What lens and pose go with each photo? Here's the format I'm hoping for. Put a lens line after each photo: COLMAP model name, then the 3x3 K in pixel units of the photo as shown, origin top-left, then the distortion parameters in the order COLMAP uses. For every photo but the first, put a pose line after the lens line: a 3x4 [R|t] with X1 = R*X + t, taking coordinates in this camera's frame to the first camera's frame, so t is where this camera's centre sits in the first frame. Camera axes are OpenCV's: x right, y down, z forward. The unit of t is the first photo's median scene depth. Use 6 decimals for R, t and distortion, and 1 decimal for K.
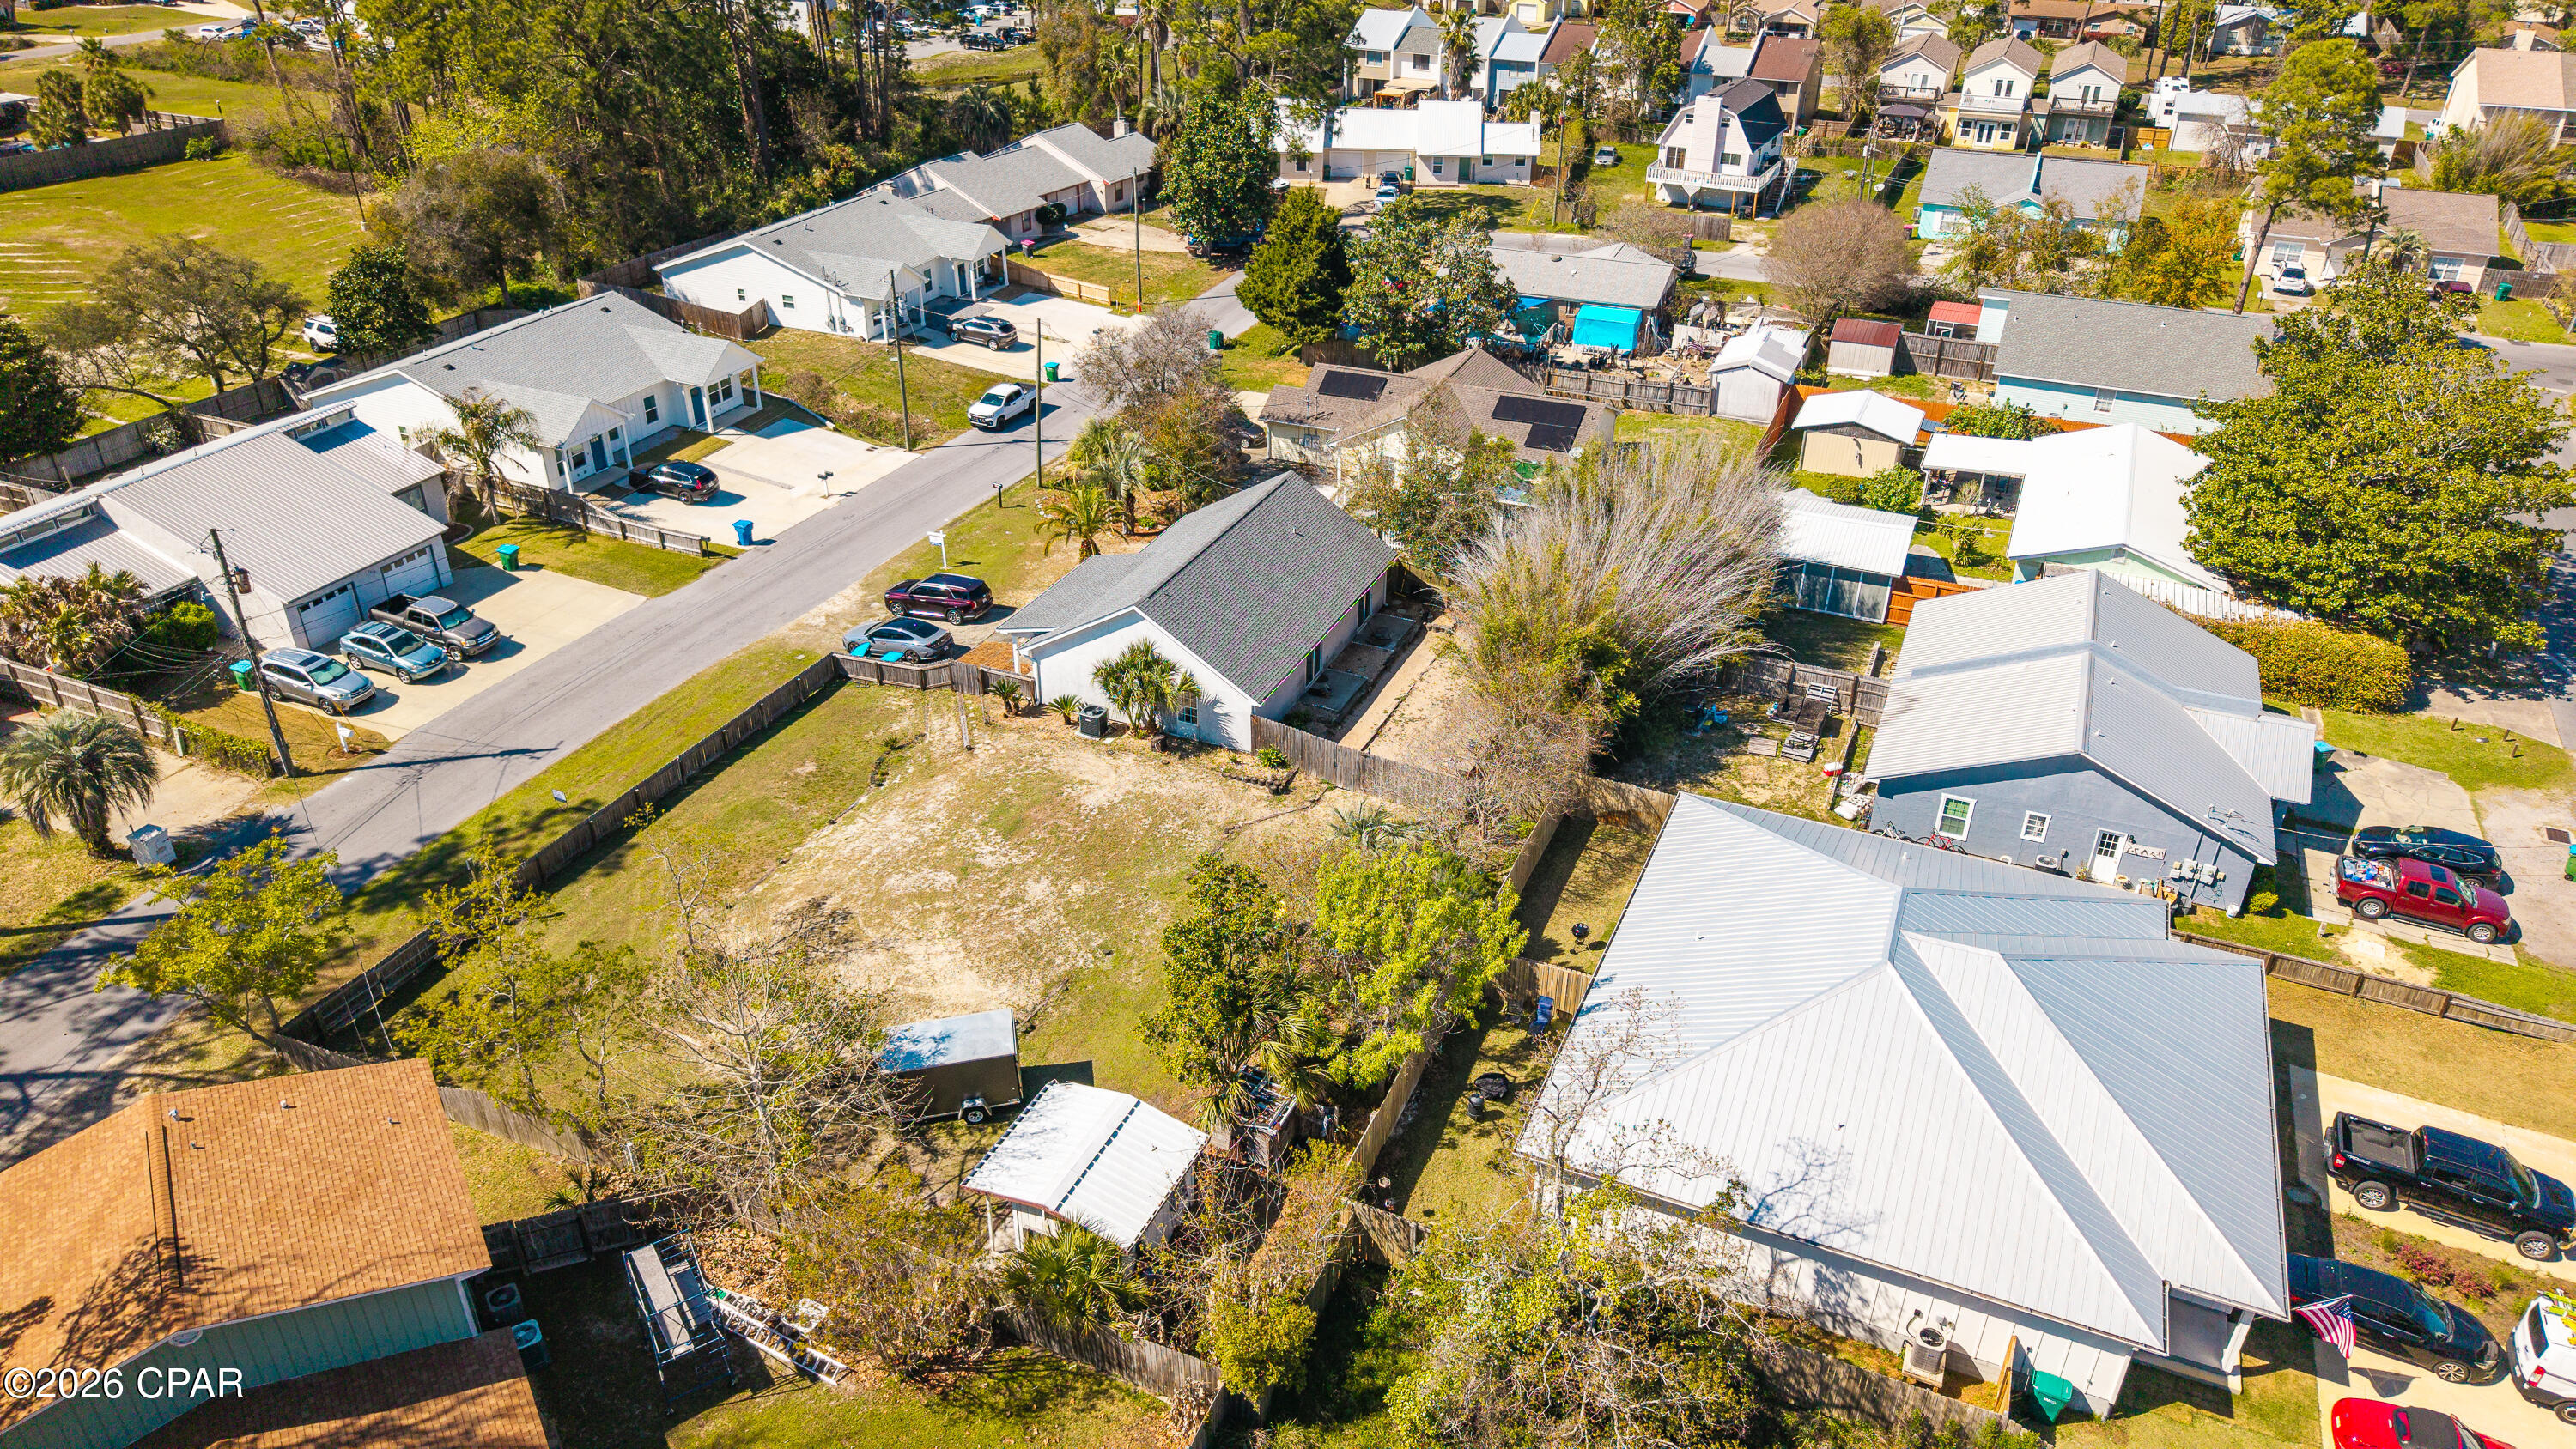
lens RADIAL K [[1725.3, 0, 1299.1], [0, 1725.3, 727.5], [0, 0, 1]] dist [0.029060, -0.038365]
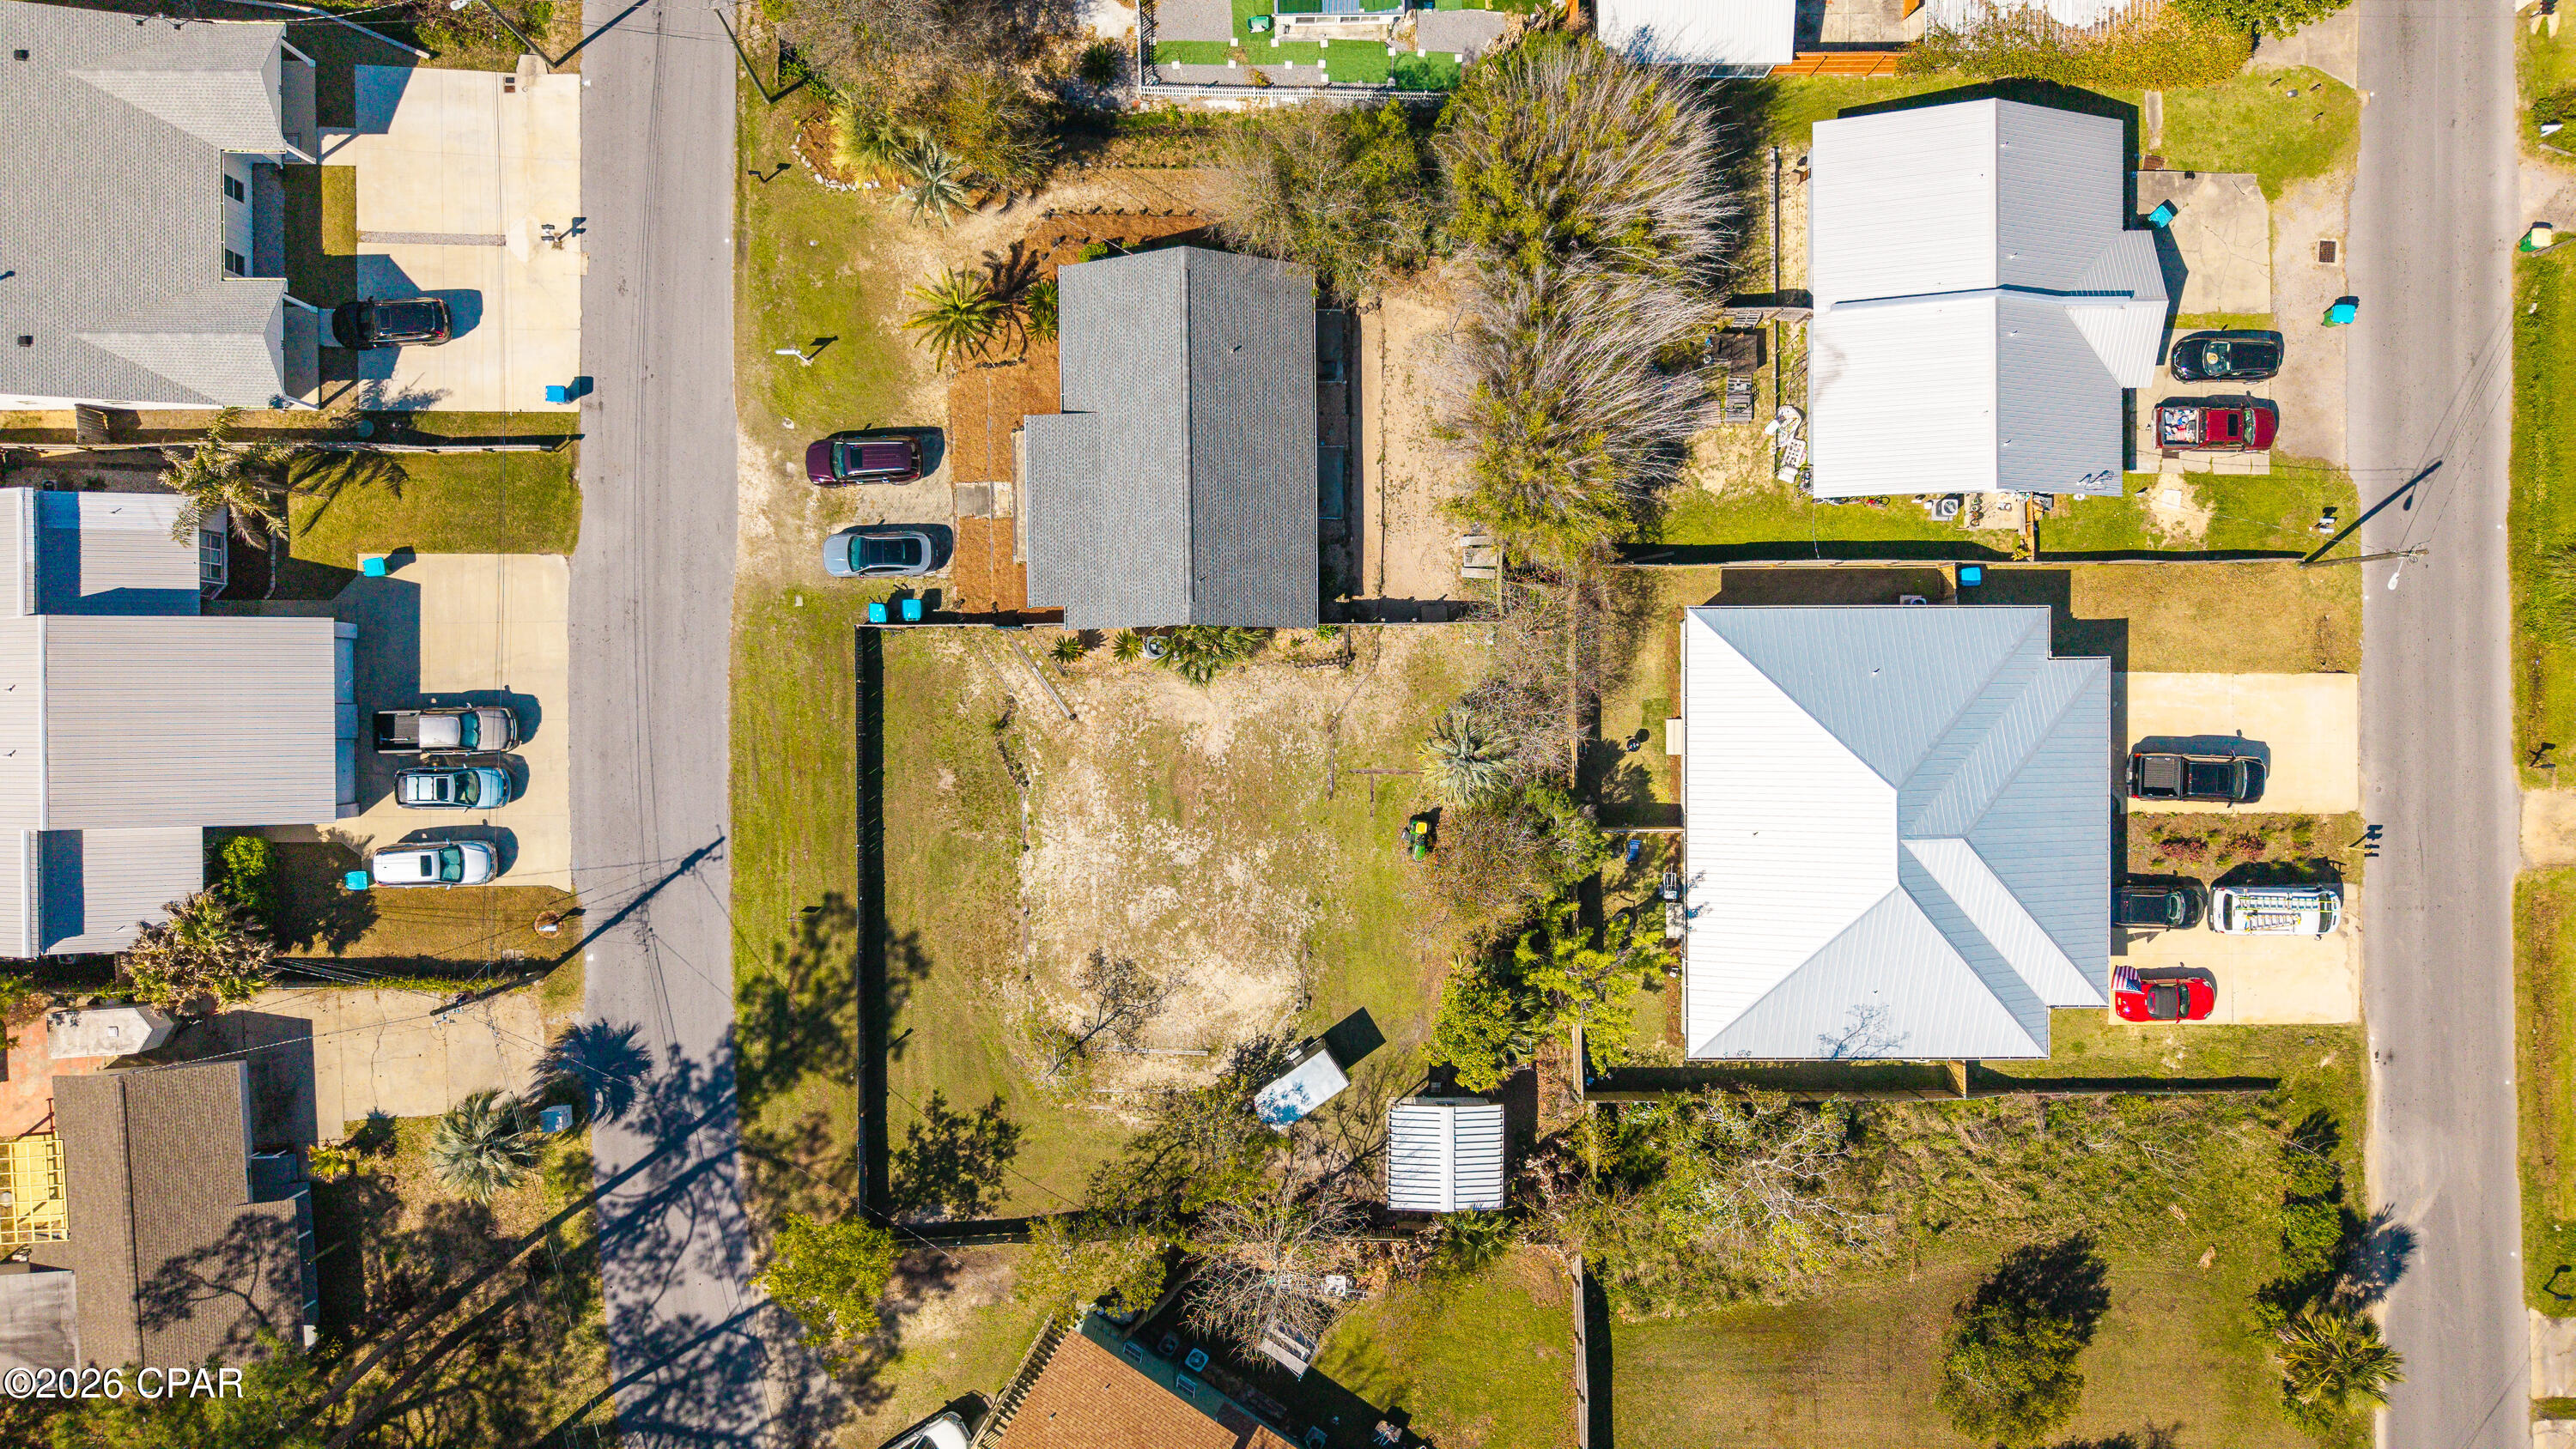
lens RADIAL K [[1725.3, 0, 1287.8], [0, 1725.3, 710.8], [0, 0, 1]] dist [0.029060, -0.038365]
pose [[0.913550, -0.406691, 0.005355, -0.054311], [0.195605, 0.450854, 0.870902, -0.767637], [-0.356602, -0.794565, 0.491428, 0.320754]]
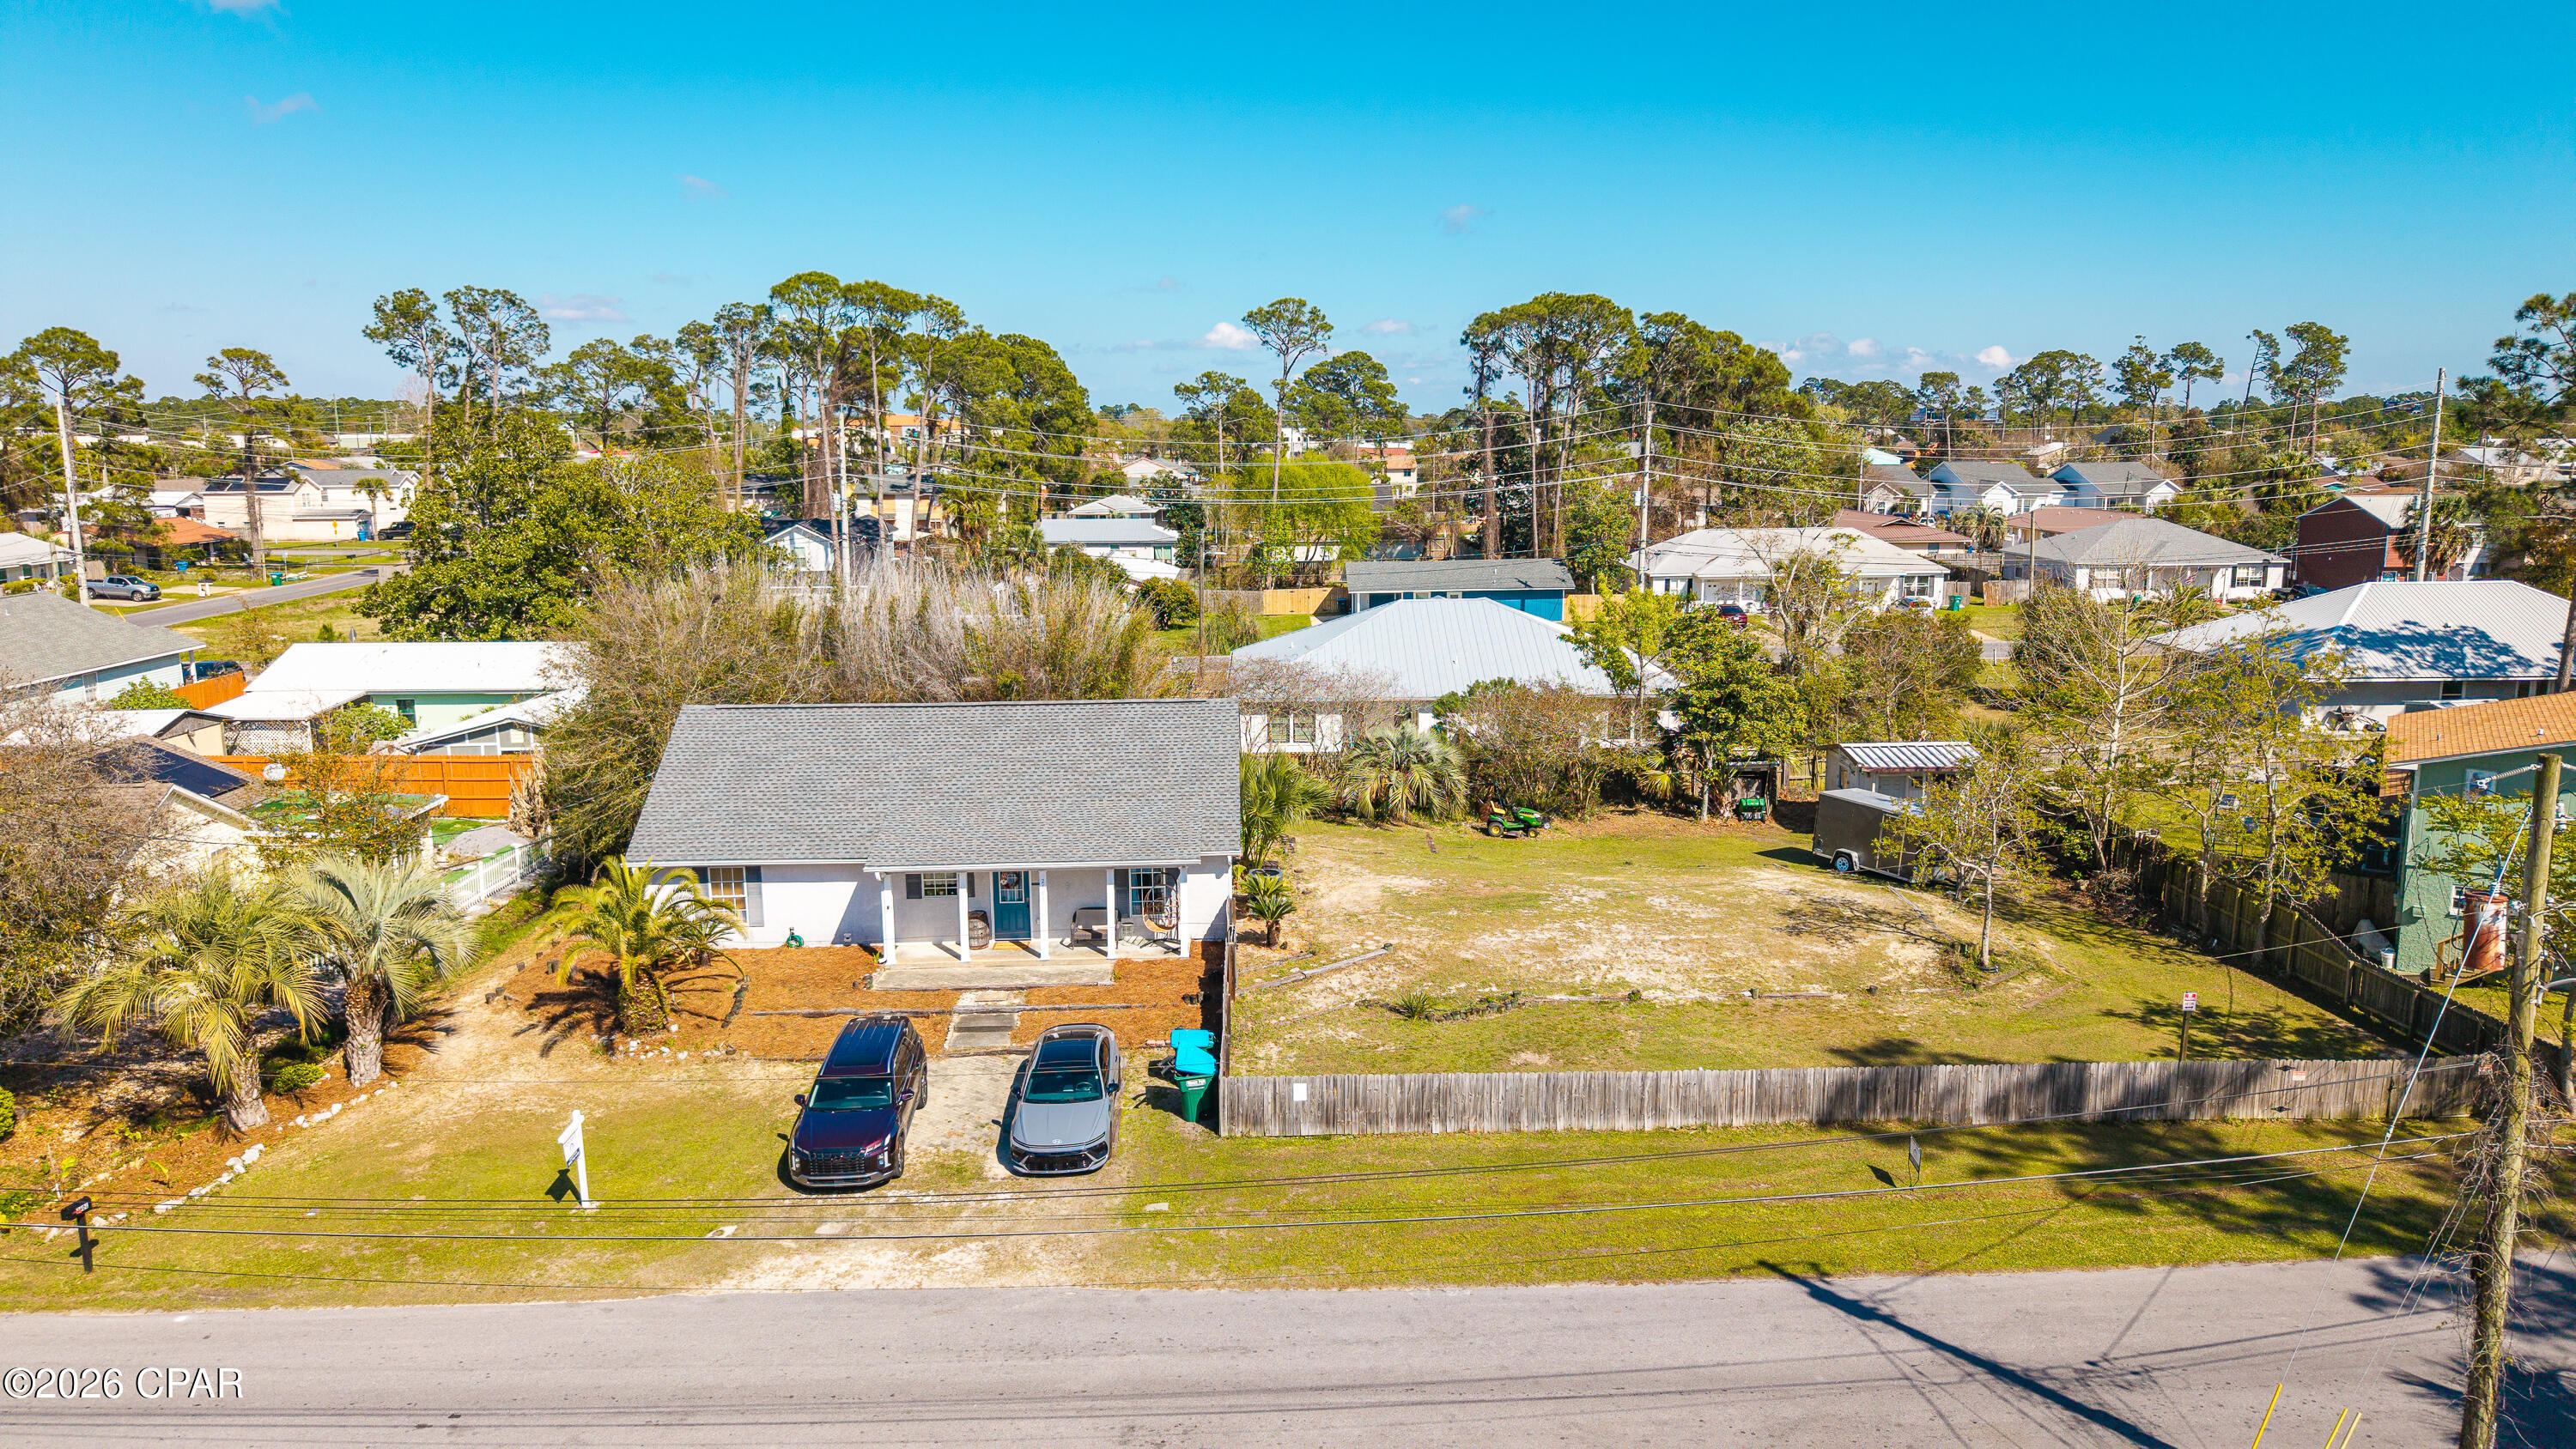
lens RADIAL K [[1725.3, 0, 1292.4], [0, 1725.3, 717.3], [0, 0, 1]] dist [0.029060, -0.038365]
pose [[-0.420190, -0.156906, 0.893768, -0.607514], [0.456079, 0.814979, 0.357492, -0.251201], [-0.784495, 0.557843, -0.270885, 0.937757]]
